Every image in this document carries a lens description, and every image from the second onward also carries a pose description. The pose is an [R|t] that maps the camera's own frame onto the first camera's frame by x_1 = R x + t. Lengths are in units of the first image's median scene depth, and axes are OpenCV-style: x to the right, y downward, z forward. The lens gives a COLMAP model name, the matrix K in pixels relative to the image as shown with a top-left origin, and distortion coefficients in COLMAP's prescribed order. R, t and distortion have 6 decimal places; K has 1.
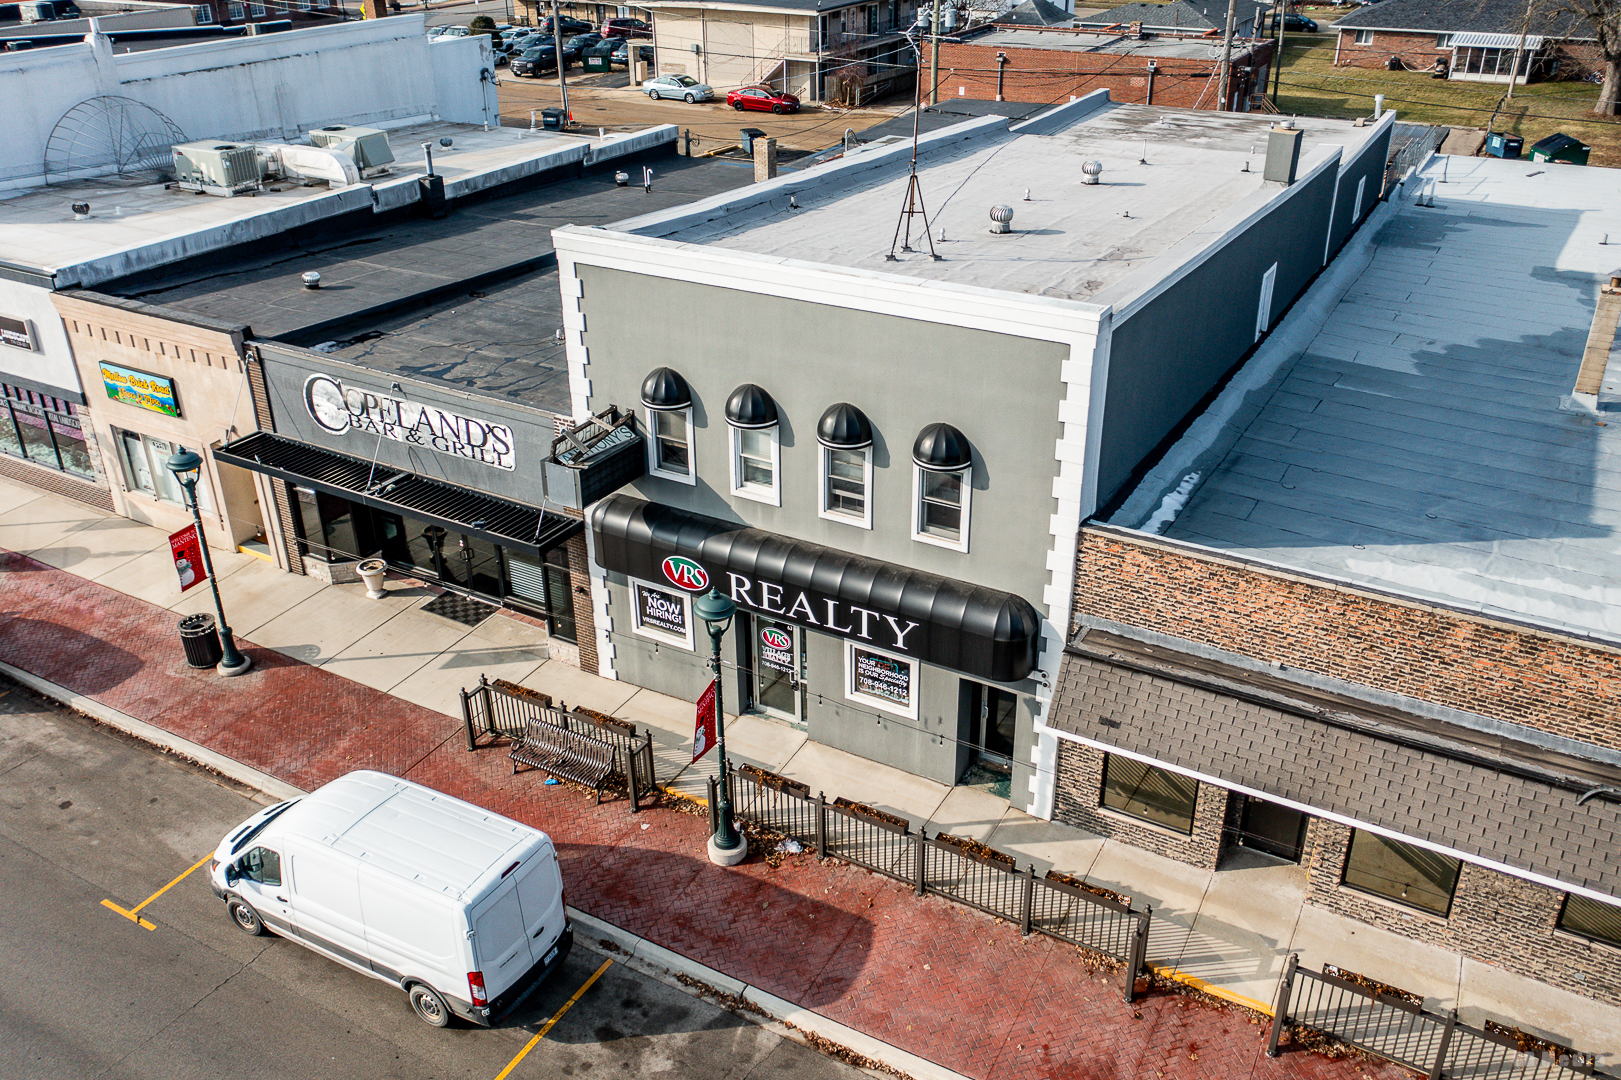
lens RADIAL K [[1344.0, 0, 810.5], [0, 1344.0, 540.0], [0, 0, 1]] dist [-0.011010, 0.009862]
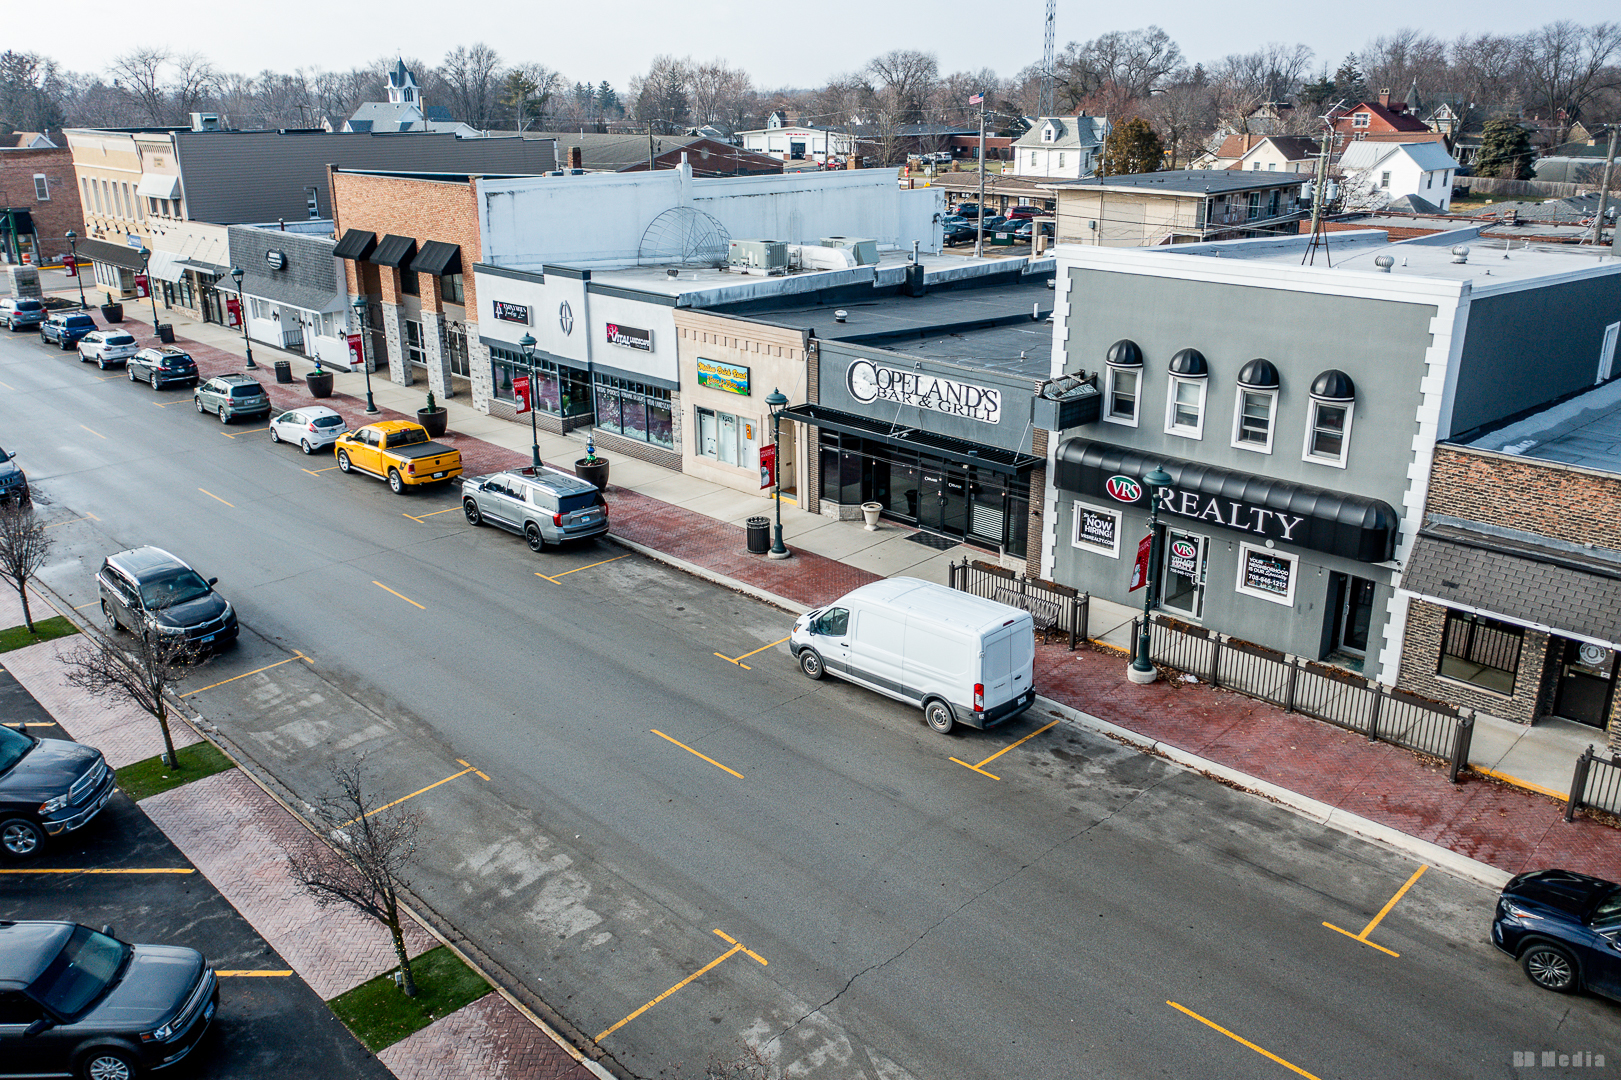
lens RADIAL K [[1270.4, 0, 810.5], [0, 1270.4, 540.0], [0, 0, 1]] dist [-0.007534, 0.010514]
pose [[0.962445, 0.092055, -0.255391, -0.065329], [-0.124993, 0.985369, -0.115865, 0.272653], [0.240989, 0.143436, 0.959870, -0.336144]]
